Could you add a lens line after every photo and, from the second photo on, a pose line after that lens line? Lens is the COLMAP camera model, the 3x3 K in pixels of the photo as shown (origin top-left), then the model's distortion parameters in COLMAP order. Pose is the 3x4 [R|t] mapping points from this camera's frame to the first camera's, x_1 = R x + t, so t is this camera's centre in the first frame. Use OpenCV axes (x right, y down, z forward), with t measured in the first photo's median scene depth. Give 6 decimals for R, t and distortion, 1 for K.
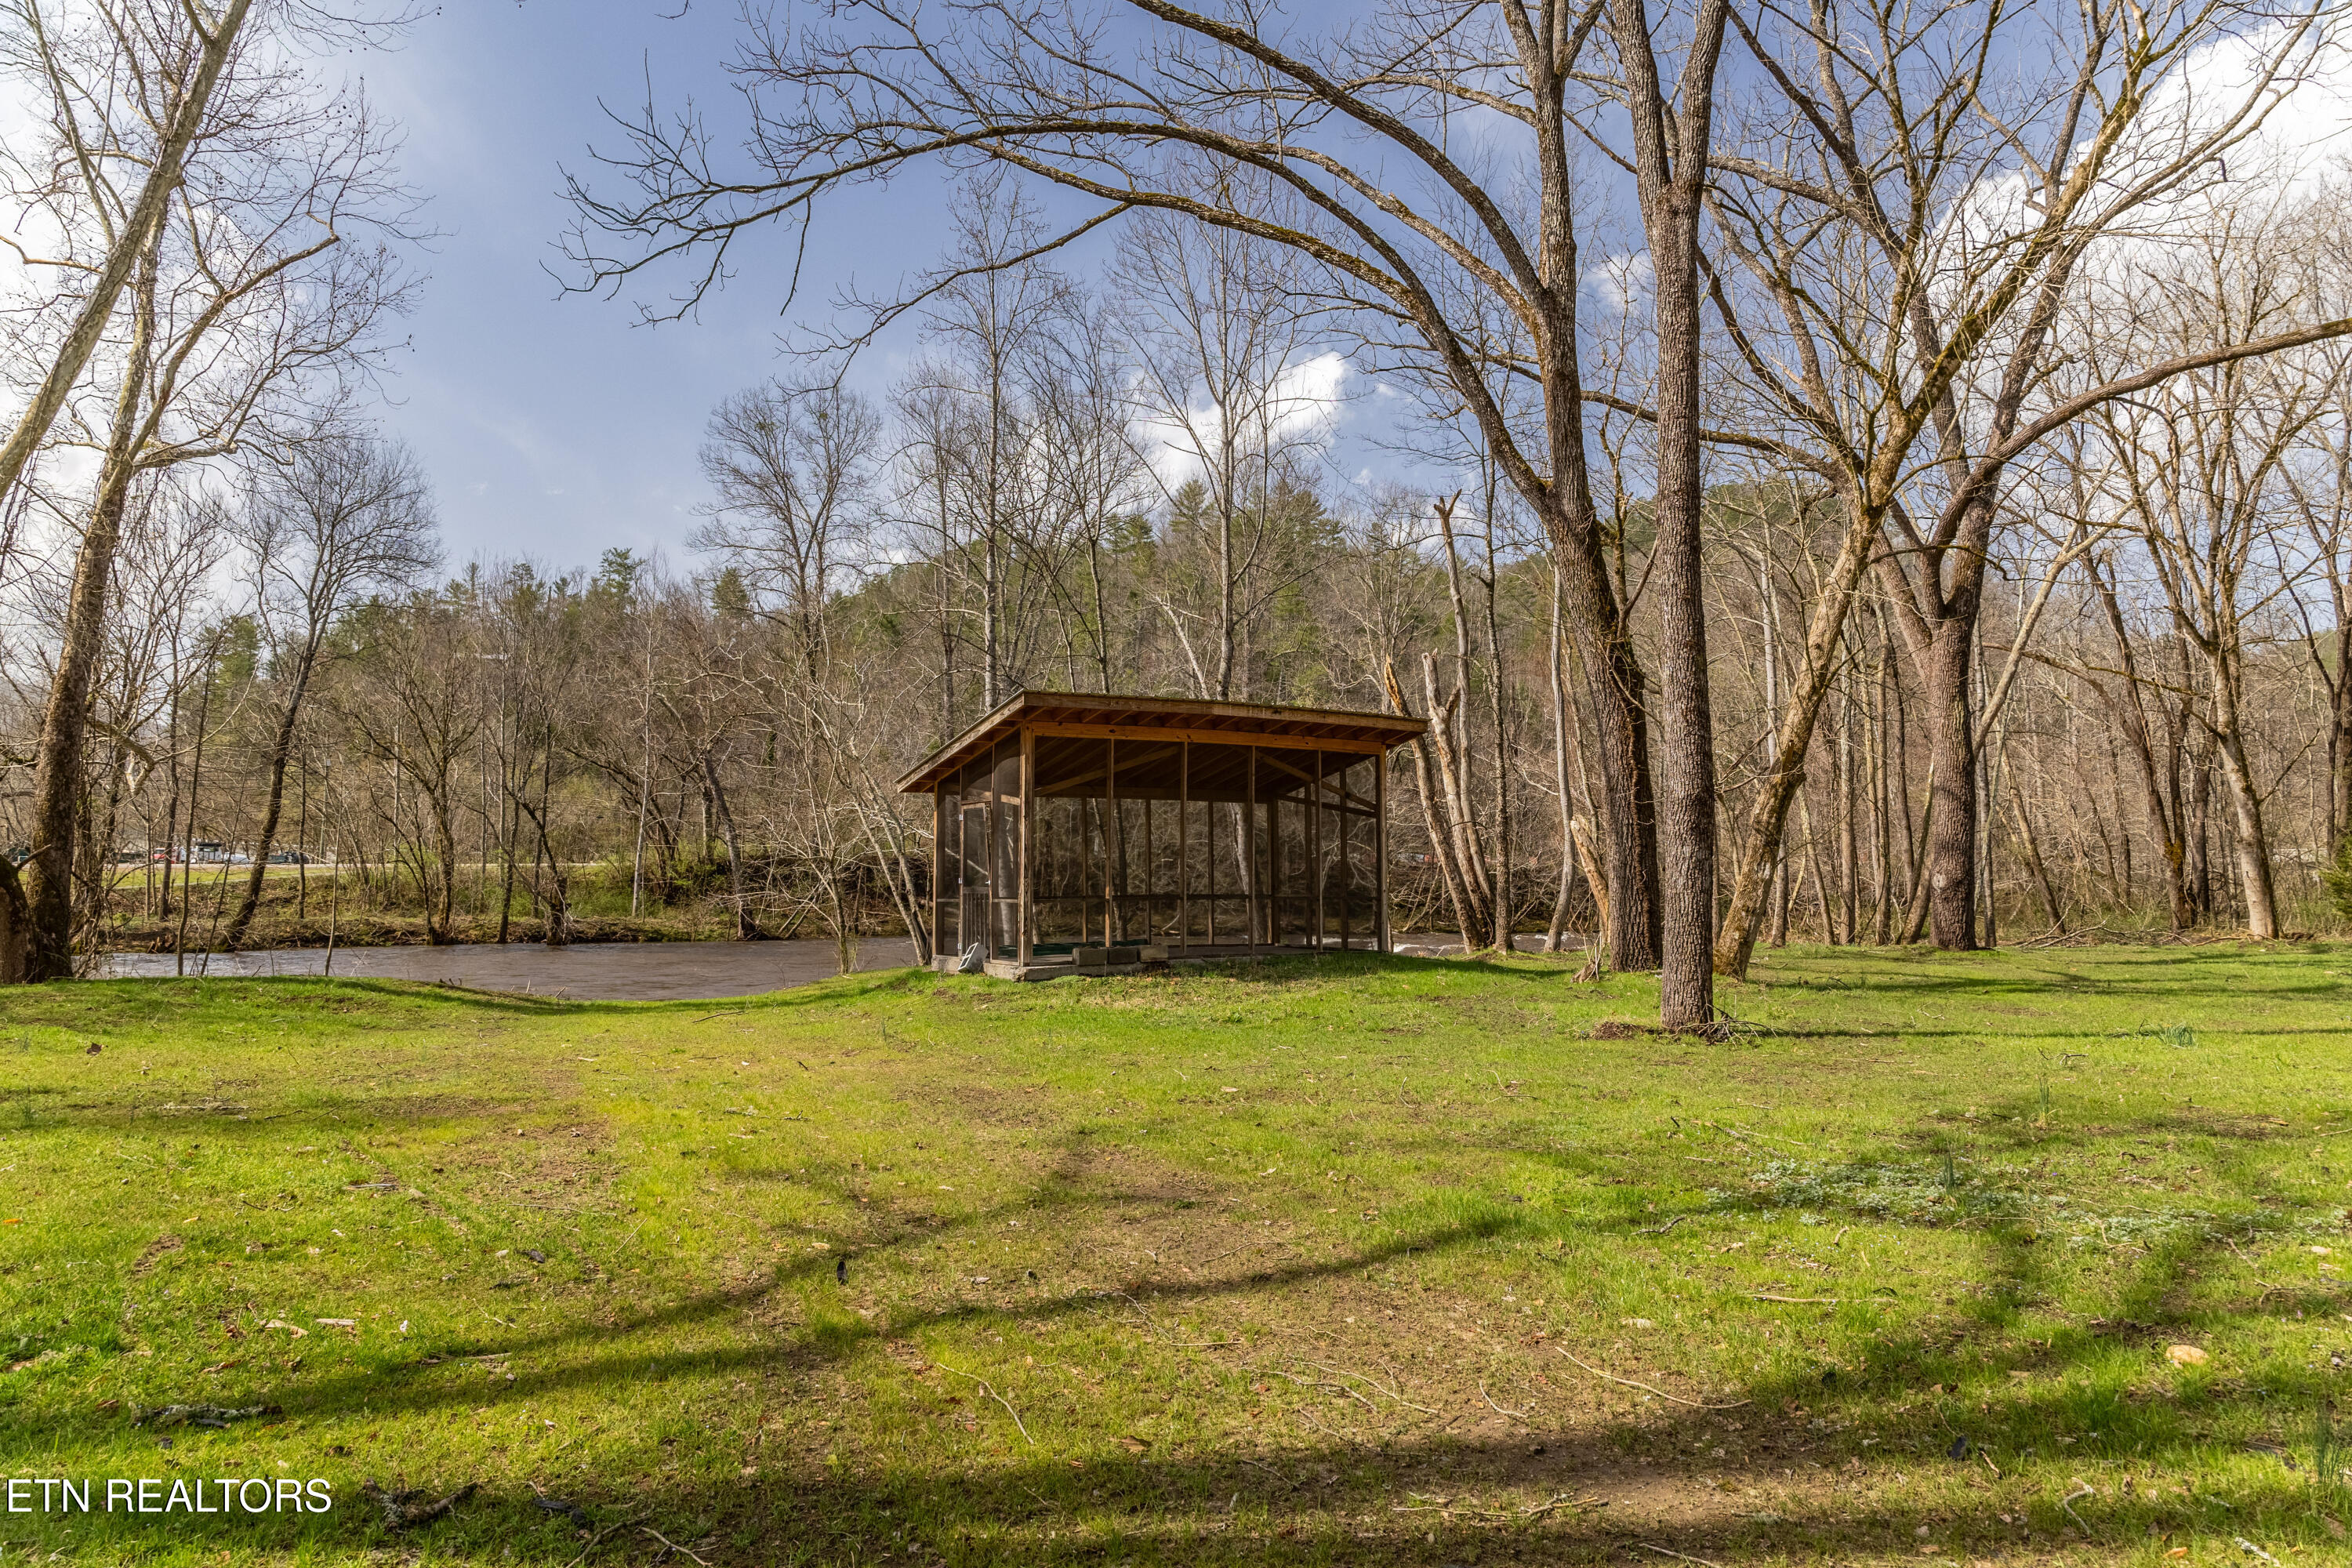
lens RADIAL K [[1542.5, 0, 1168.0], [0, 1542.5, 788.4], [0, 0, 1]] dist [0.006953, 0.006446]
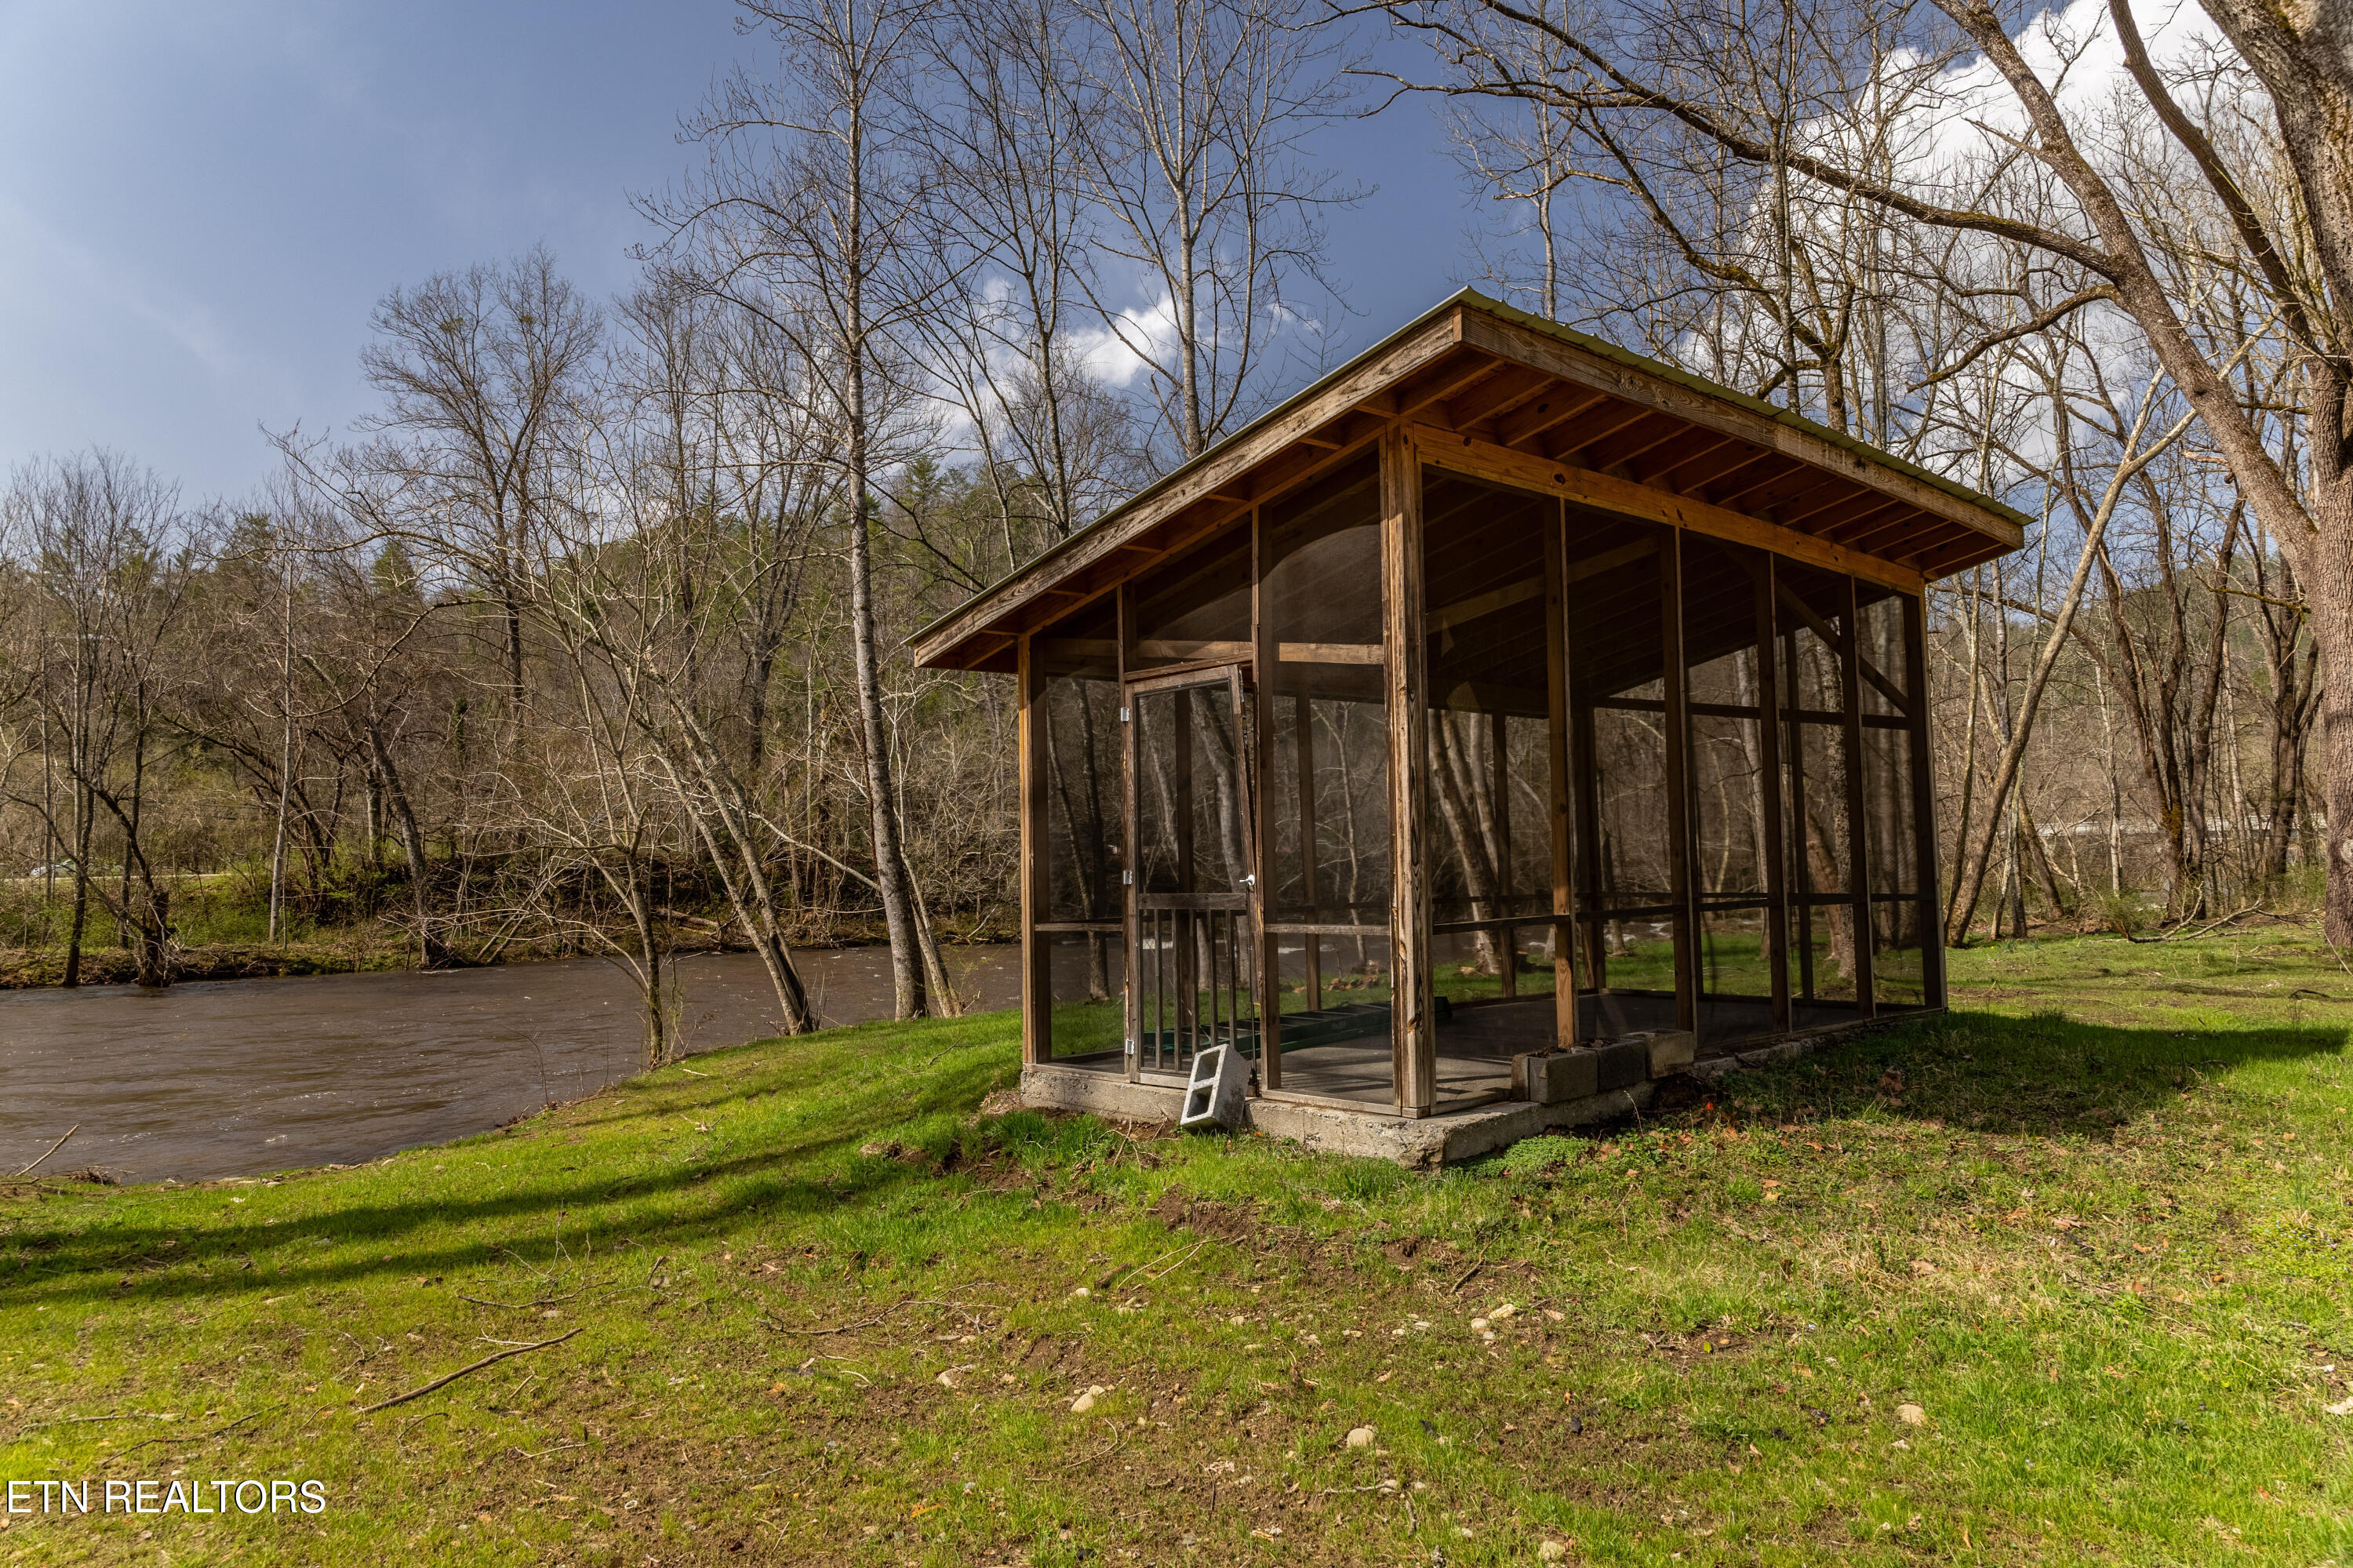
lens RADIAL K [[1543.2, 0, 1189.3], [0, 1543.2, 783.4], [0, 0, 1]] dist [0.006953, 0.006446]
pose [[0.980539, -0.010399, 0.196051, -0.054541], [0.010557, 0.999944, 0.000240, 0.010032], [-0.196042, 0.001834, 0.980594, 0.173061]]
